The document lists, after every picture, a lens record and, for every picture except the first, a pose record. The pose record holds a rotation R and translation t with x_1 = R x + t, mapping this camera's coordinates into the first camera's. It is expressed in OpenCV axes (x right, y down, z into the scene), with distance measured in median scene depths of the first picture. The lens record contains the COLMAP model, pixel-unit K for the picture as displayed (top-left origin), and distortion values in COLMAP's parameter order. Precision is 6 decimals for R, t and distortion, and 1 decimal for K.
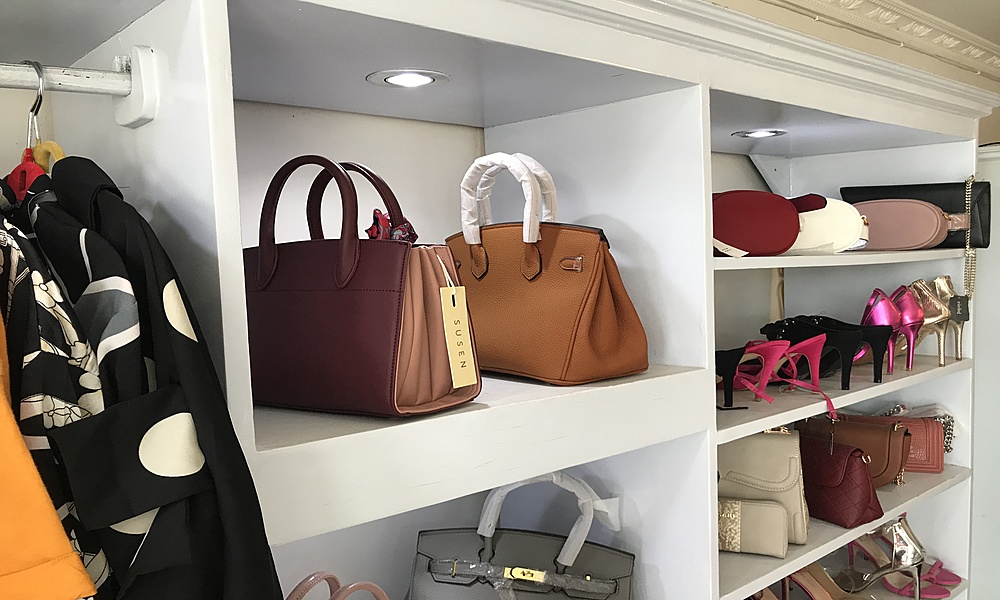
lens RADIAL K [[725.4, 0, 498.9], [0, 725.4, 336.2], [0, 0, 1]] dist [0.025648, 0.000479]
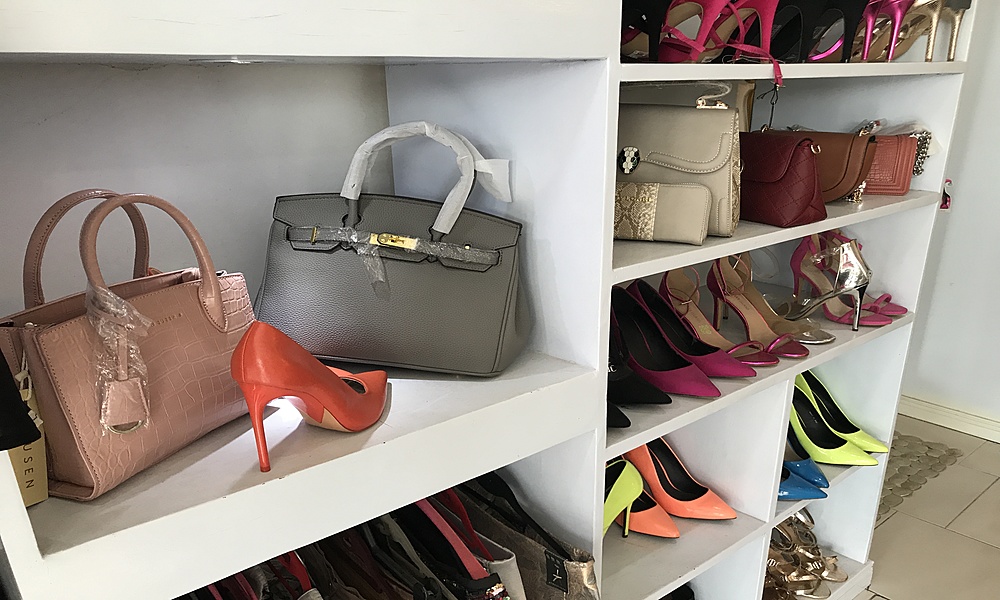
lens RADIAL K [[703.5, 0, 503.2], [0, 703.5, 362.8], [0, 0, 1]] dist [0.026526, -0.000723]
pose [[0.999874, 0.014259, -0.007000, 0.174541], [-0.011890, 0.964065, 0.265401, 0.240342], [0.010533, -0.265284, 0.964113, 0.142240]]
